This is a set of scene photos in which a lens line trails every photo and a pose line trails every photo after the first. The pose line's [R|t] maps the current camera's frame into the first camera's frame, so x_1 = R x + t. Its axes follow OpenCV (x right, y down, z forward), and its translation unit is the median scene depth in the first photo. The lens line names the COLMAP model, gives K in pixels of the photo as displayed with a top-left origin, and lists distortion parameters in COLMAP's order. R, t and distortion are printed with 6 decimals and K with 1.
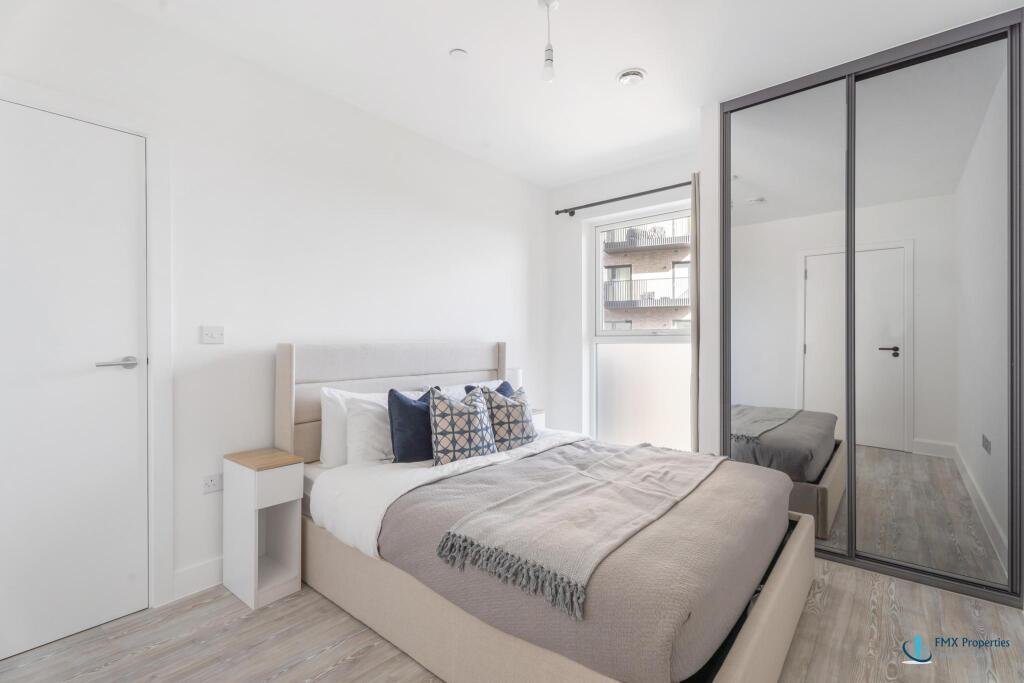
lens RADIAL K [[457.2, 0, 508.5], [0, 457.2, 340.8], [0, 0, 1]] dist [-0.000188, -0.000089]
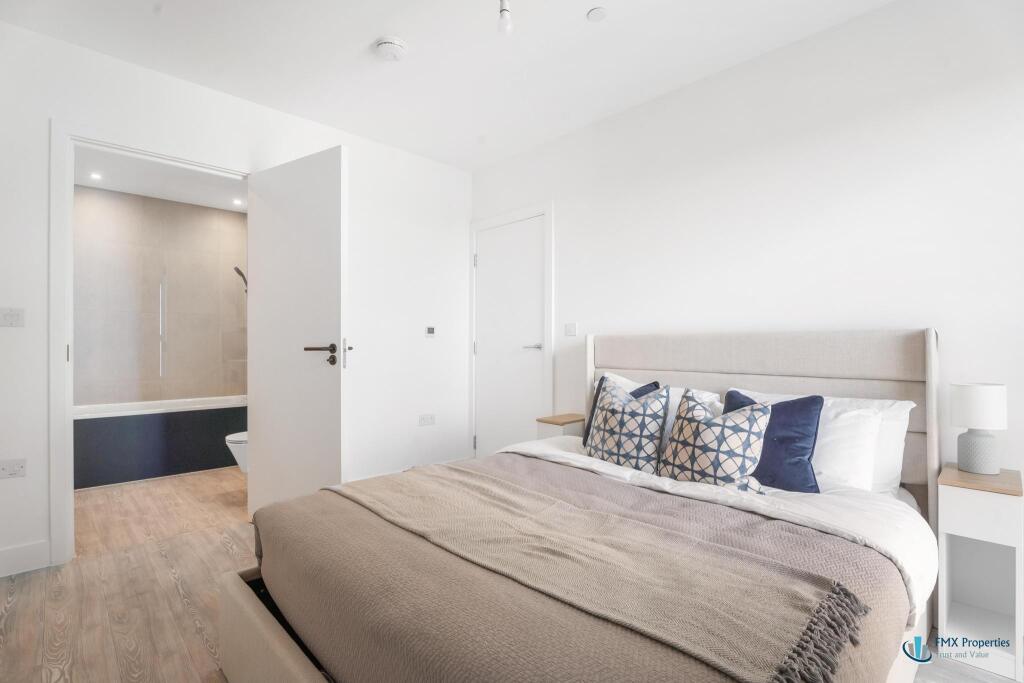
lens RADIAL K [[491.0, 0, 511.6], [0, 491.0, 348.2], [0, 0, 1]] dist [0.001123, 0.000046]
pose [[-0.108647, 0.002141, -0.994078, 0.929610], [-0.005412, 0.999982, 0.002745, 0.045040], [0.994066, 0.005678, -0.108634, 1.010222]]
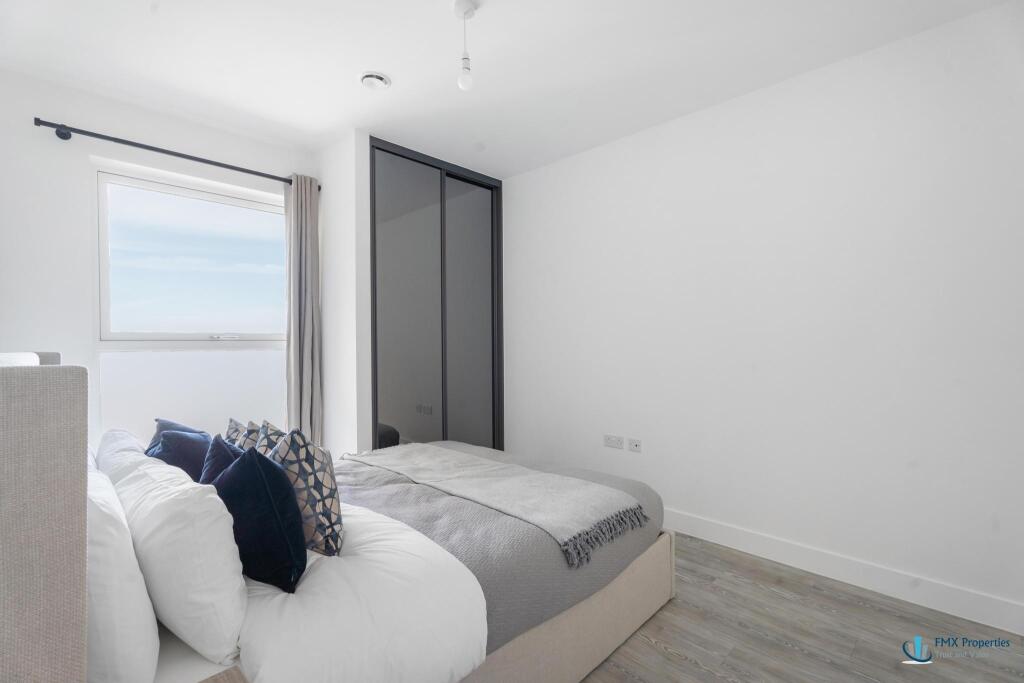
lens RADIAL K [[457.2, 0, 508.5], [0, 457.2, 340.8], [0, 0, 1]] dist [-0.000188, -0.000089]
pose [[0.081860, 0.010906, 0.996584, -0.815370], [0.002178, 0.999936, -0.011121, -0.002726], [-0.996641, 0.003081, 0.081831, 0.748915]]
